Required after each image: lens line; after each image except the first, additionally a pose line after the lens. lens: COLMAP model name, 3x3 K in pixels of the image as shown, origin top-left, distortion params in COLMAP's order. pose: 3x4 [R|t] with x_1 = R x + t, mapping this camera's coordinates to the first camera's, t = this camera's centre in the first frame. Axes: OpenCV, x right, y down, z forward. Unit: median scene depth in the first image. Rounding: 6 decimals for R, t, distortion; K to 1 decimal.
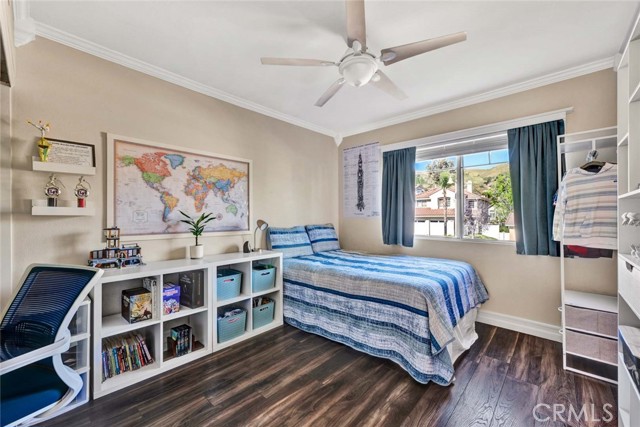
lens RADIAL K [[260.6, 0, 324.3], [0, 260.6, 214.8], [0, 0, 1]] dist [0.000860, -0.000271]
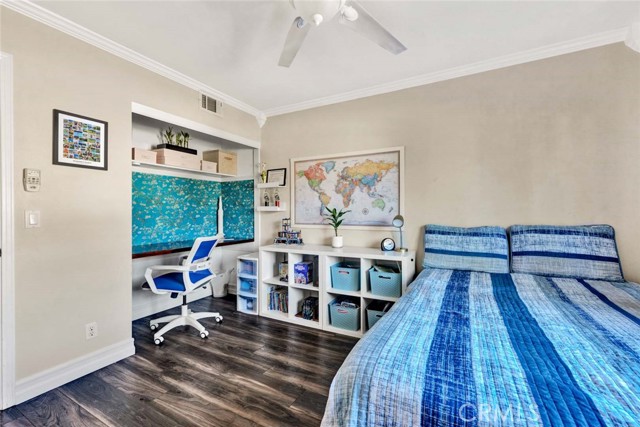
lens RADIAL K [[260.6, 0, 325.8], [0, 260.6, 211.9], [0, 0, 1]] dist [0.000860, -0.000271]
pose [[0.262585, -0.004445, -0.964899, 0.604168], [0.005930, 0.999978, -0.002993, 0.012278], [0.964891, -0.004936, 0.262606, 0.635868]]
